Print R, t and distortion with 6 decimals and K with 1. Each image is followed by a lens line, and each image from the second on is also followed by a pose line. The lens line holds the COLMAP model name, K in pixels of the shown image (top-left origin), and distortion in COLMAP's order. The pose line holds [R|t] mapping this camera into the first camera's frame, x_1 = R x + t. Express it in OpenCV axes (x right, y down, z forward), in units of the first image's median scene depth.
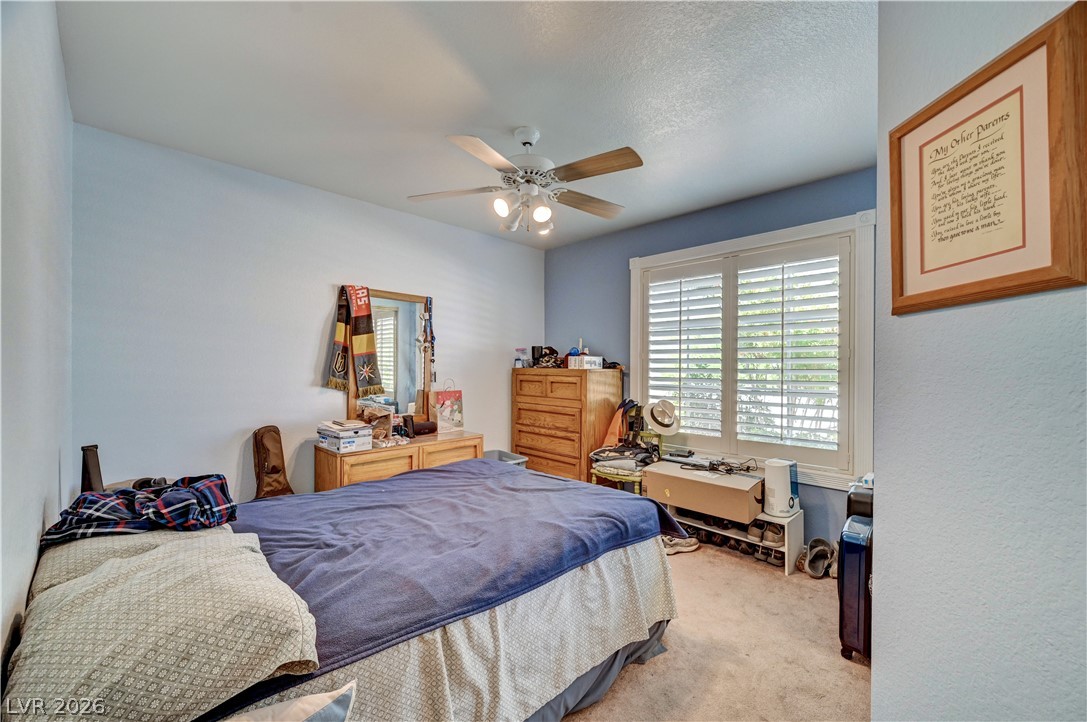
lens RADIAL K [[435.3, 0, 543.3], [0, 435.3, 359.8], [0, 0, 1]] dist [0.000984, 0.000355]
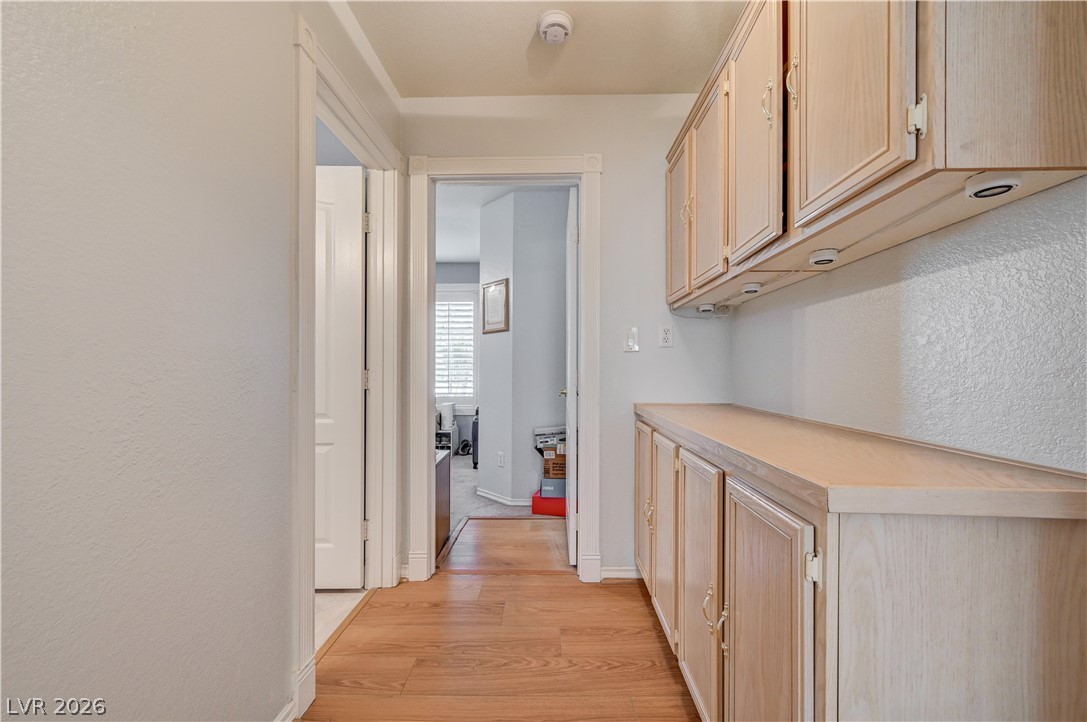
lens RADIAL K [[435.3, 0, 543.5], [0, 435.3, 359.2], [0, 0, 1]] dist [0.000984, 0.000355]
pose [[0.734303, 0.002046, 0.678819, -0.482116], [-0.002806, 0.999996, 0.000021, 0.039059], [-0.678816, -0.001920, 0.734306, -0.744301]]
